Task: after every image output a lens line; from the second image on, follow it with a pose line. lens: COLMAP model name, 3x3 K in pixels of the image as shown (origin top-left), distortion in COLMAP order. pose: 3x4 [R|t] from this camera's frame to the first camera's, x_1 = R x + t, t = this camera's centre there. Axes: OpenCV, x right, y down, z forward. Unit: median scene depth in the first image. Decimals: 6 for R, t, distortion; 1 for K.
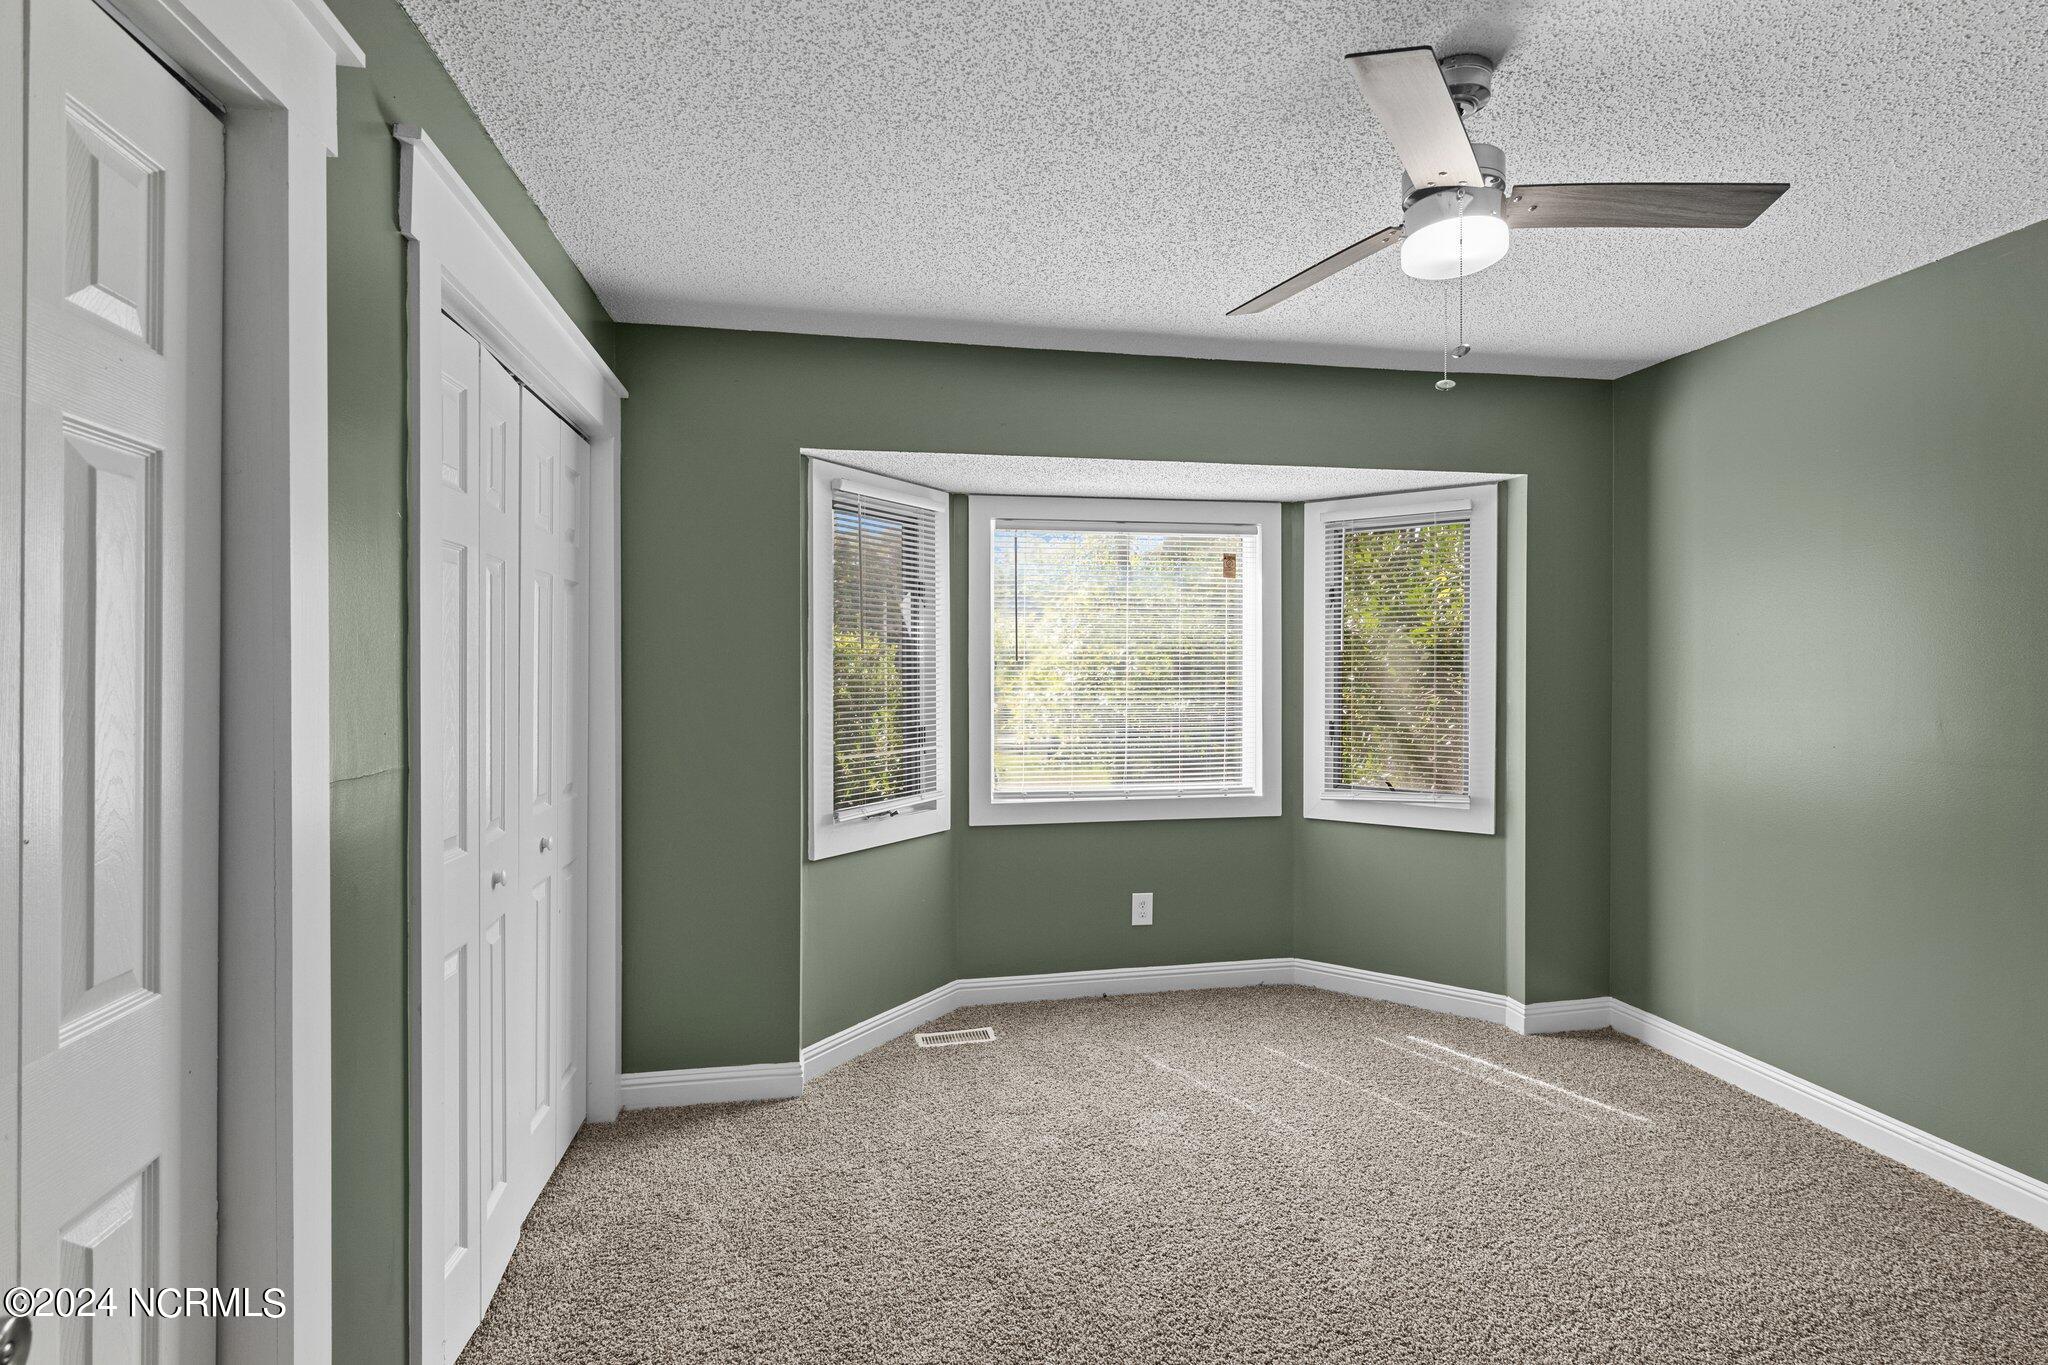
lens RADIAL K [[934.5, 0, 1033.5], [0, 934.5, 667.8], [0, 0, 1]] dist [-0.008191, 0.003055]
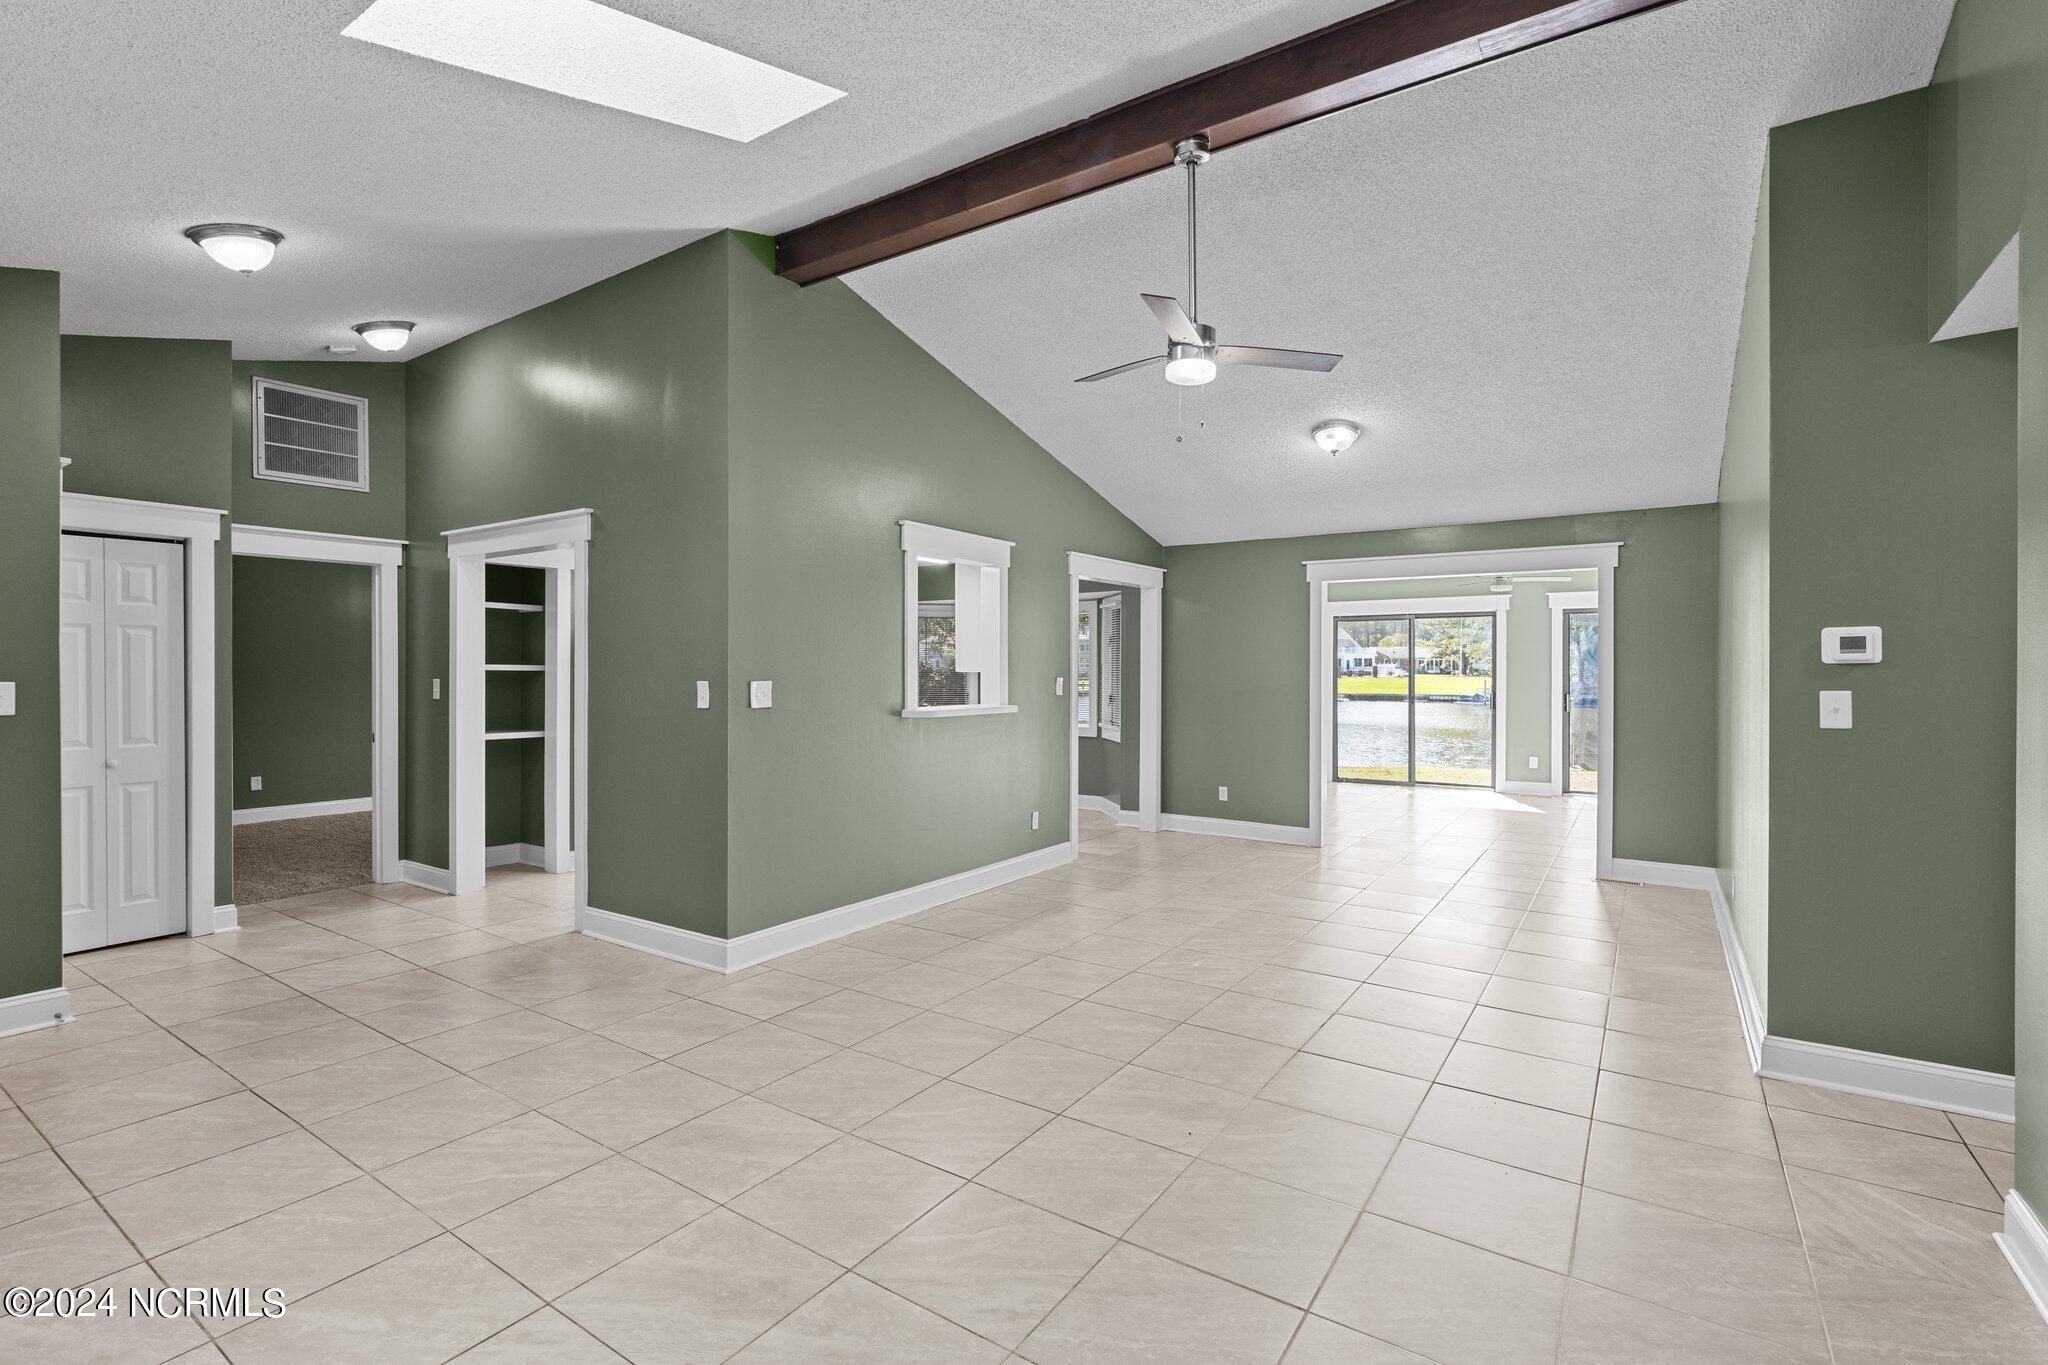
lens RADIAL K [[934.5, 0, 1019.2], [0, 934.5, 678.8], [0, 0, 1]] dist [-0.008191, 0.003055]
pose [[0.718734, 0.010440, -0.695207, 1.852540], [0.001398, 0.999864, 0.016461, -0.021429], [0.695284, -0.012803, 0.718621, -0.838727]]
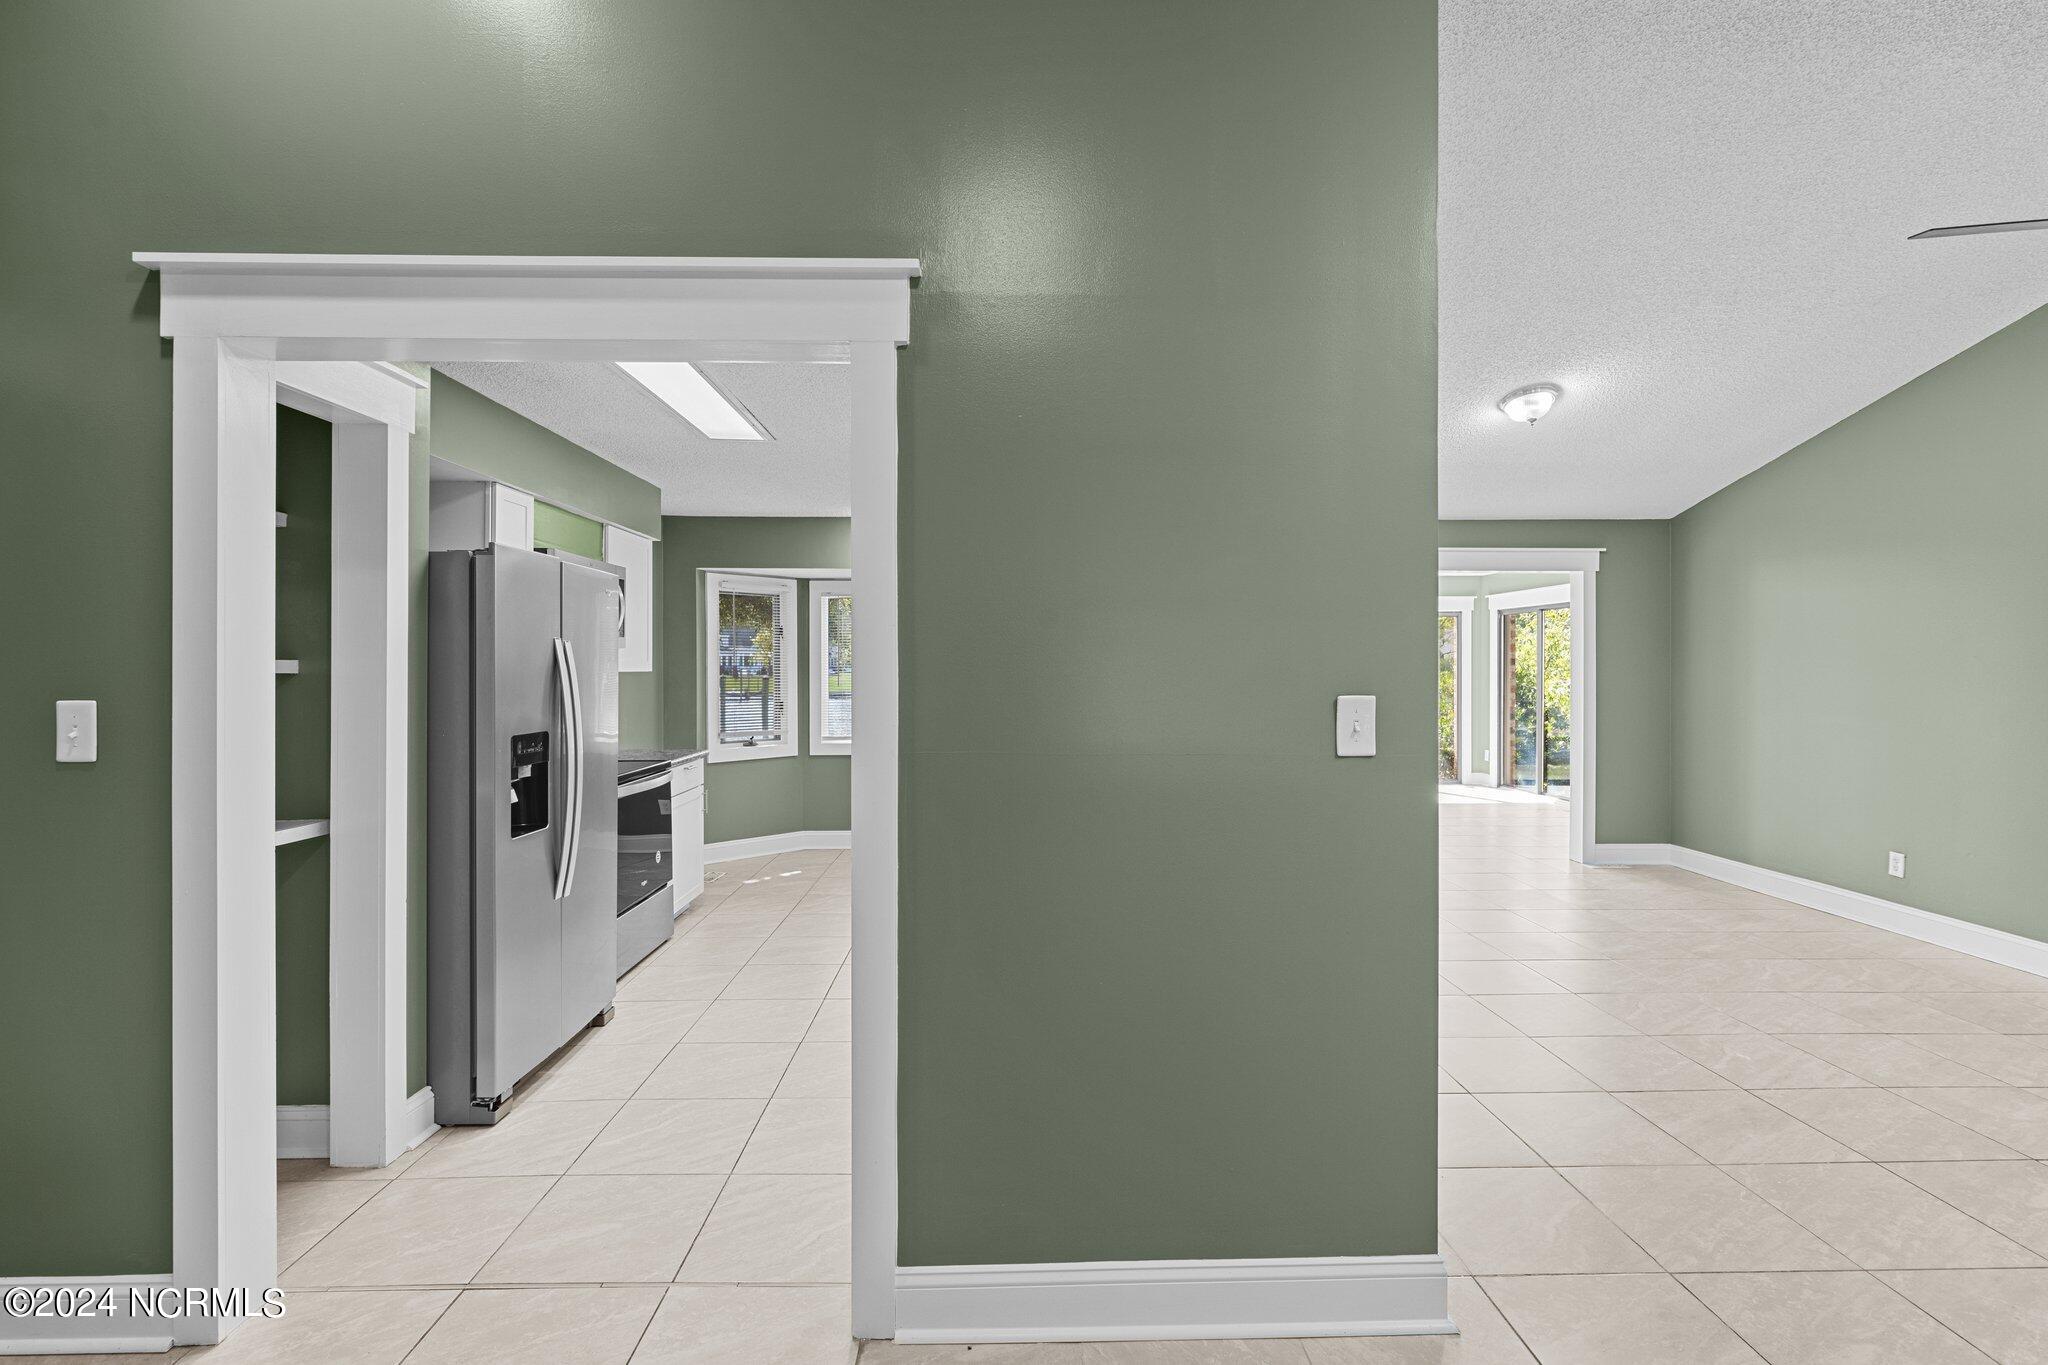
lens RADIAL K [[934.5, 0, 1024.3], [0, 934.5, 670.1], [0, 0, 1]] dist [-0.008191, 0.003055]
pose [[0.988976, 0.002075, -0.148063, 0.651306], [-0.000851, 0.999965, 0.008327, -0.017879], [0.148075, -0.008109, 0.988943, -0.822247]]
